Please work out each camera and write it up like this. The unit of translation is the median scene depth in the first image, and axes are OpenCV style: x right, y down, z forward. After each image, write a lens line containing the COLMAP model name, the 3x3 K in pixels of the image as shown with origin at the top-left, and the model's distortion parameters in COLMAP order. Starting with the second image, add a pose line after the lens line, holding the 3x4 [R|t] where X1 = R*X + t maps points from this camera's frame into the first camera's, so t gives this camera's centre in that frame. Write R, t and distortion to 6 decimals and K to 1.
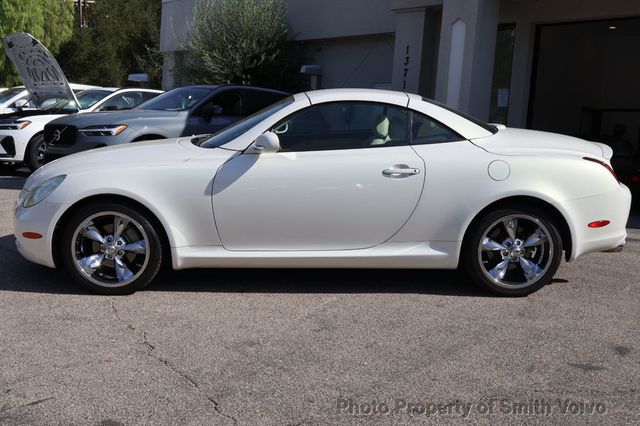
lens RADIAL K [[710.5, 0, 320.0], [0, 710.5, 213.0], [0, 0, 1]] dist [0.006067, 0.006367]
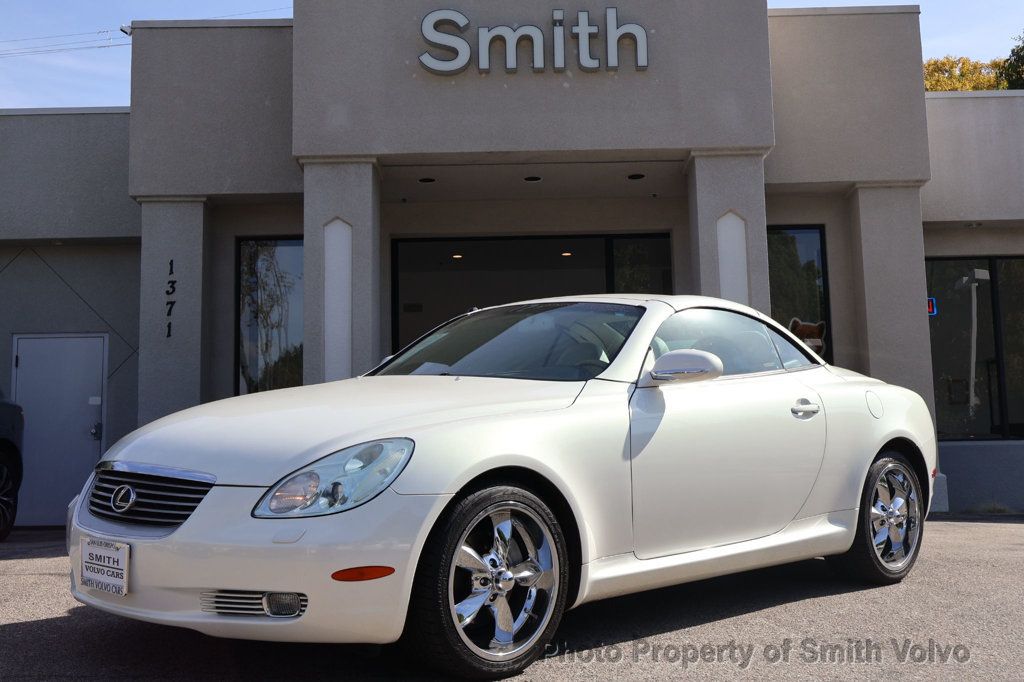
lens RADIAL K [[1269.3, 0, 512.0], [0, 1269.3, 341.0], [0, 0, 1]] dist [0.017977, 0.014263]
pose [[0.707832, 0.011205, 0.706292, -0.904053], [0.133562, 0.979715, -0.149395, 0.020307], [-0.693639, 0.200080, 0.691977, 0.339619]]
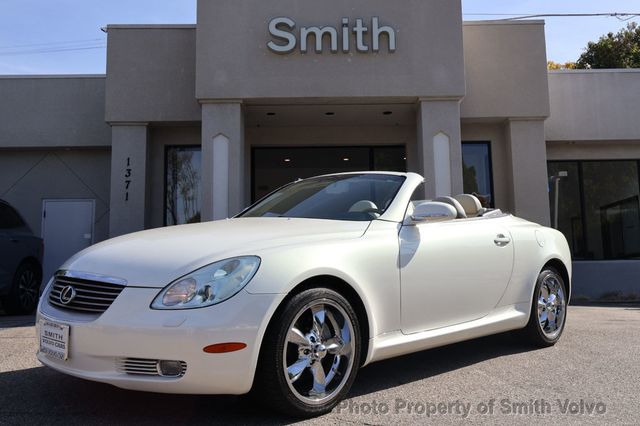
lens RADIAL K [[641.0, 0, 320.0], [0, 641.0, 213.0], [0, 0, 1]] dist [0.001083, 0.033335]
pose [[0.700959, 0.012330, 0.713095, -0.764082], [0.128285, 0.981363, -0.143070, 0.005382], [-0.701569, 0.191766, 0.686314, 0.497505]]
